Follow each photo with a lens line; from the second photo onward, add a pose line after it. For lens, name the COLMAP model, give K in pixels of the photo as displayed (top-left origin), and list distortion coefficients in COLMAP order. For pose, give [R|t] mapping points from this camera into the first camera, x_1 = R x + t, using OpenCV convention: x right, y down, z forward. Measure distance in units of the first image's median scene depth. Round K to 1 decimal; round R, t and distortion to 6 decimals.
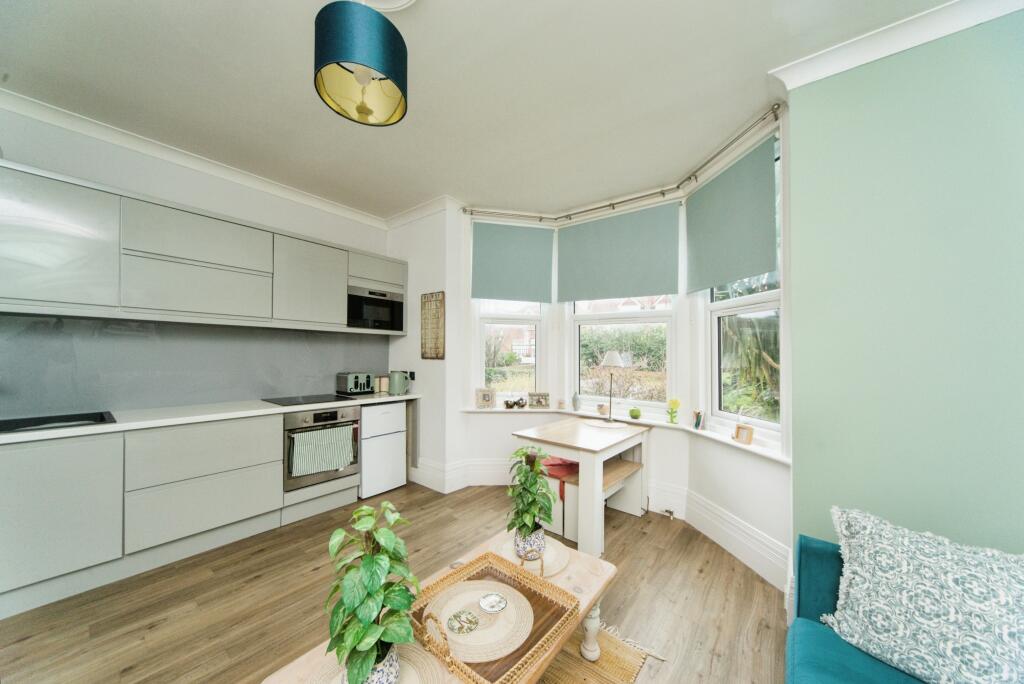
lens RADIAL K [[349.3, 0, 509.0], [0, 349.3, 352.7], [0, 0, 1]] dist [-0.001798, -0.000288]
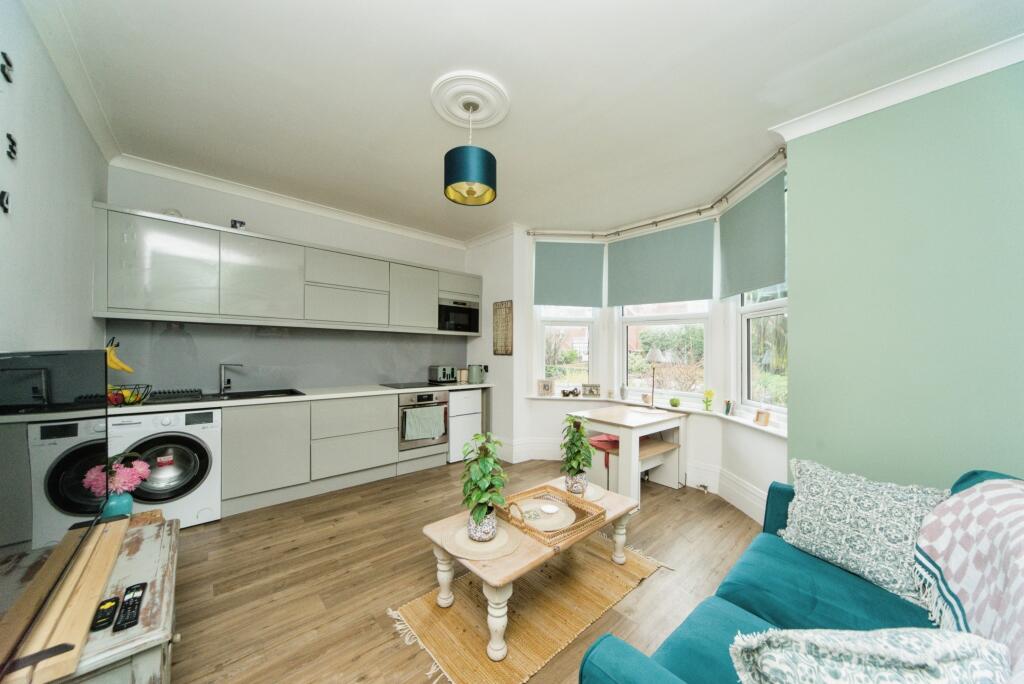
lens RADIAL K [[349.3, 0, 509.0], [0, 349.3, 352.7], [0, 0, 1]] dist [-0.001798, -0.000288]
pose [[0.985120, 0.001021, -0.171863, 0.017411], [0.000097, 0.999979, 0.006497, 0.001812], [0.171866, -0.006417, 0.985100, -0.234264]]
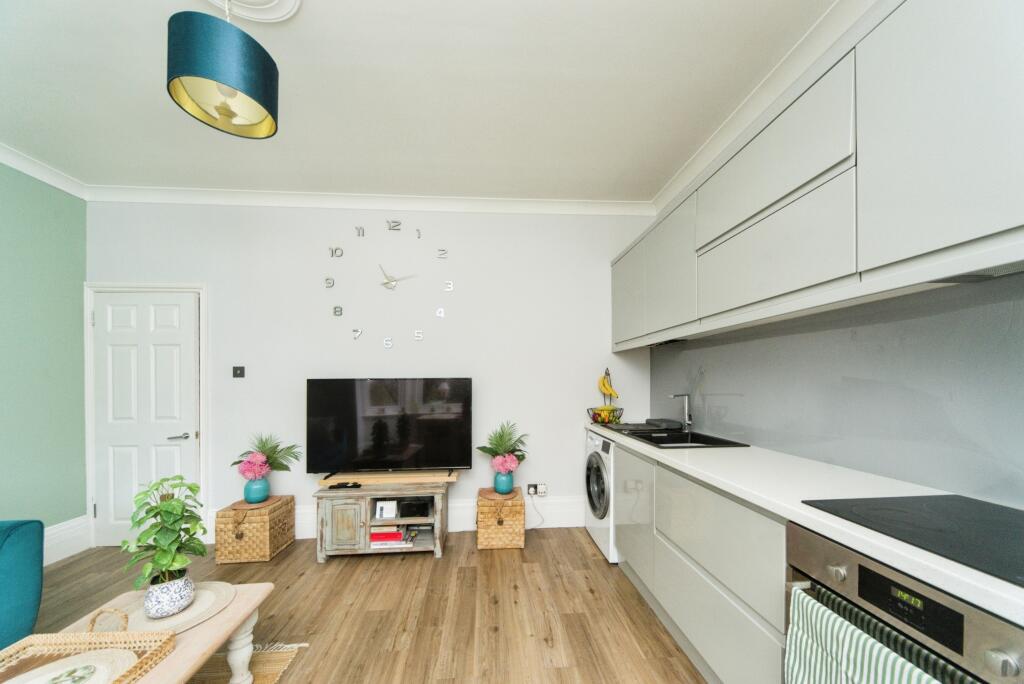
lens RADIAL K [[359.6, 0, 513.9], [0, 359.6, 375.5], [0, 0, 1]] dist [0.000796, 0.000000]
pose [[-0.730913, -0.016932, -0.682260, -0.118606], [-0.001448, 0.999728, -0.023260, 0.018345], [0.682469, -0.016014, -0.730739, 0.909376]]
